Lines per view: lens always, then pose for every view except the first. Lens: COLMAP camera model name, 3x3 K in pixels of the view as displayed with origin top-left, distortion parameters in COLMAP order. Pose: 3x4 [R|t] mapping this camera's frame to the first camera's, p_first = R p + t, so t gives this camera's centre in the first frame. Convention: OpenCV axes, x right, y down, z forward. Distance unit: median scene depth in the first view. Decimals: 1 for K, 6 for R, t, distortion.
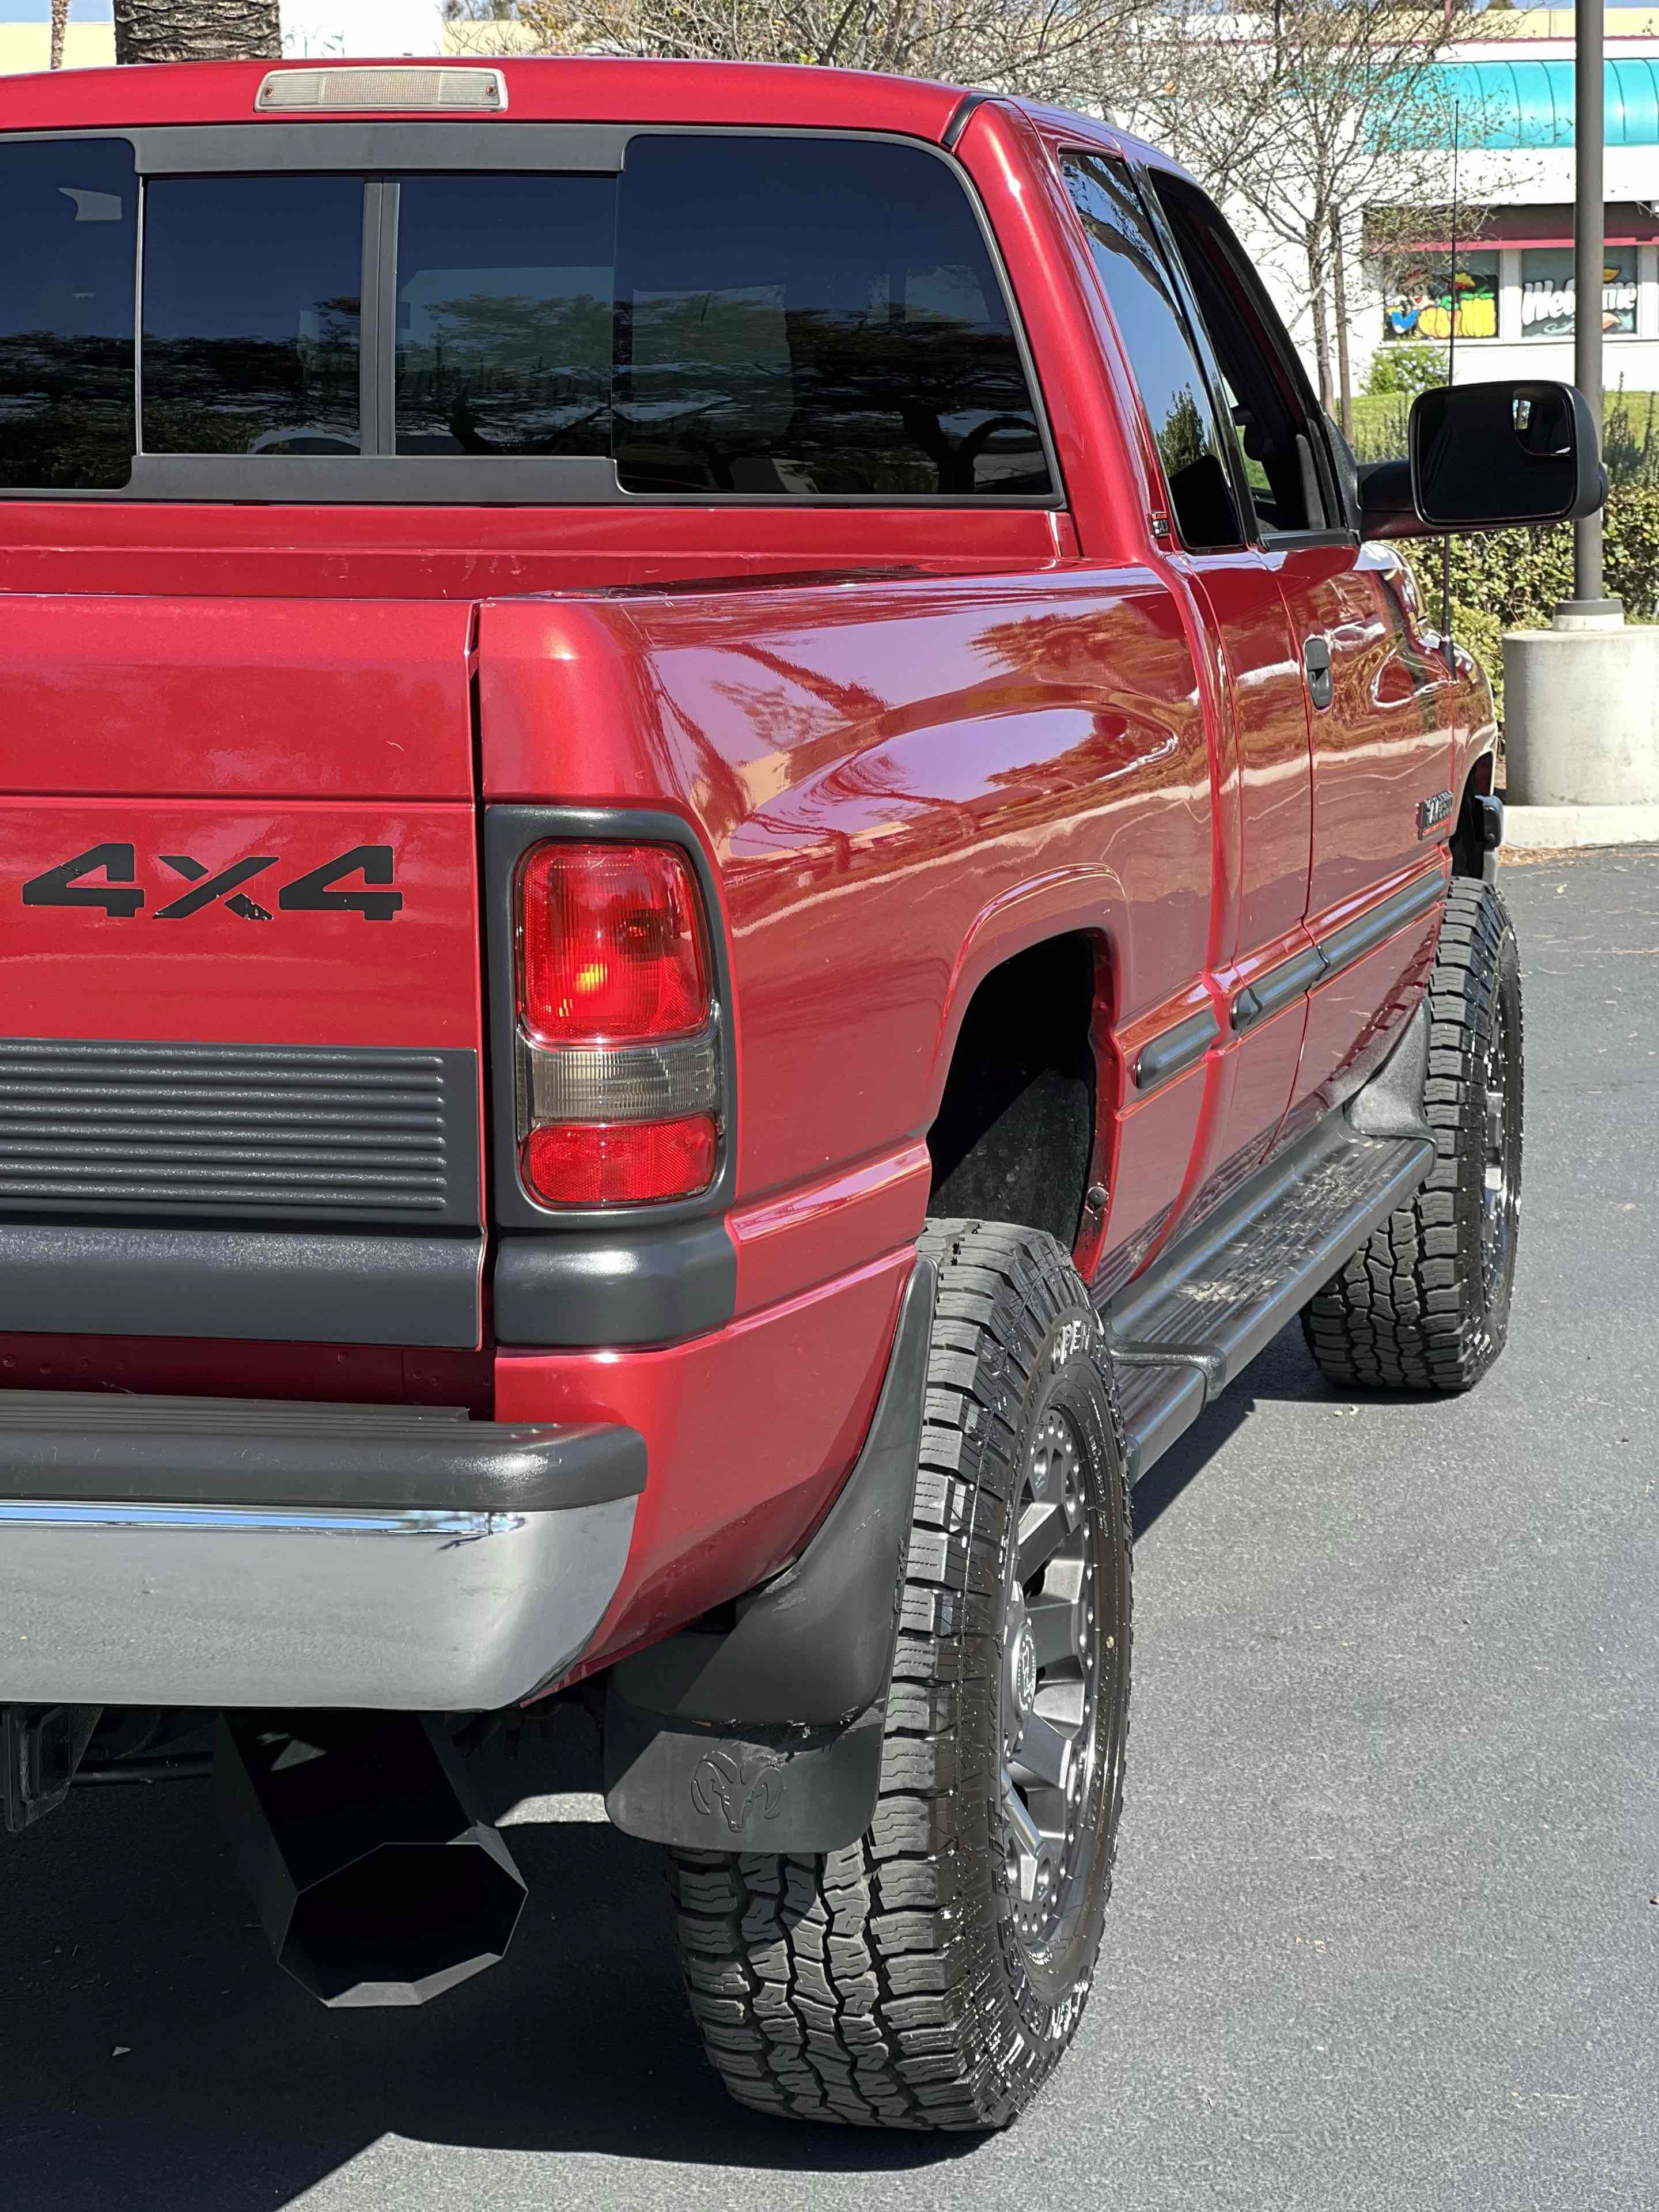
lens RADIAL K [[4989.9, 0, 852.7], [0, 4989.9, 1066.0], [0, 0, 1]] dist [0.213285, 0.000000]
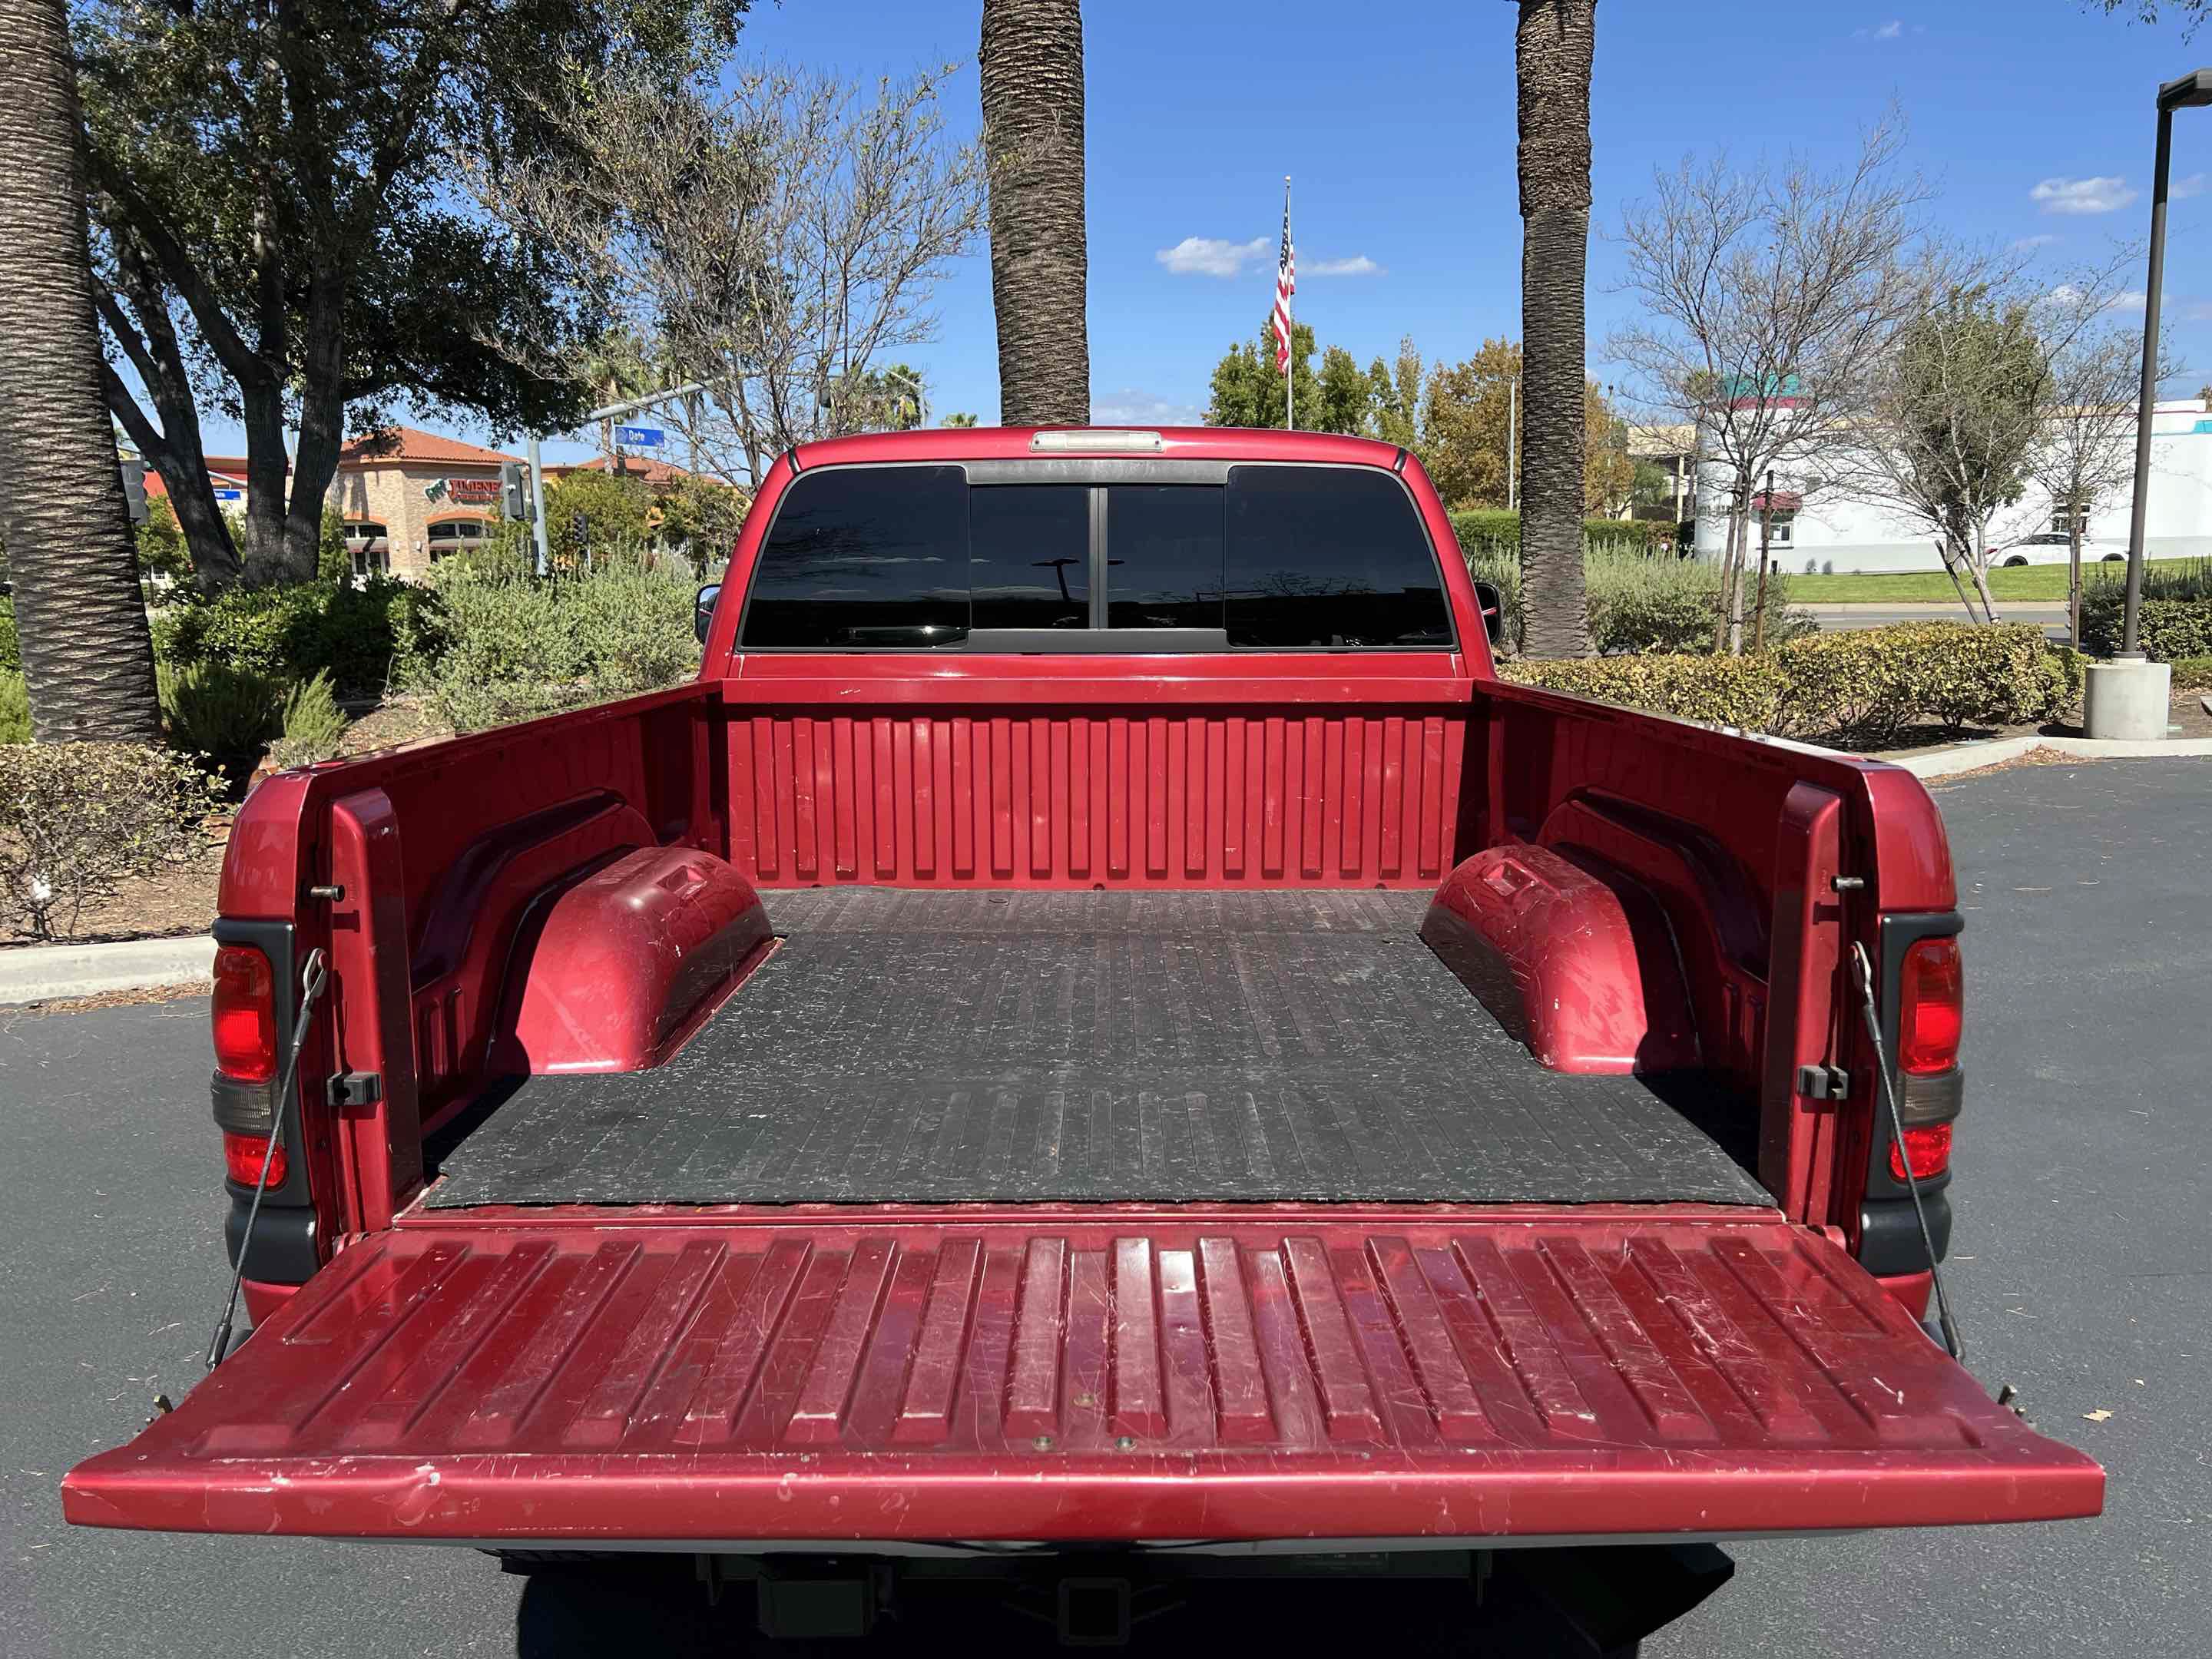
lens RADIAL K [[1688.7, 0, 1107.0], [0, 1688.7, 841.3], [0, 0, 1]] dist [0.065503, -0.070164]
pose [[0.878134, 0.077536, -0.472089, 0.412092], [-0.061596, 0.996890, 0.049155, -0.054387], [0.474432, -0.014085, 0.880179, 0.263152]]
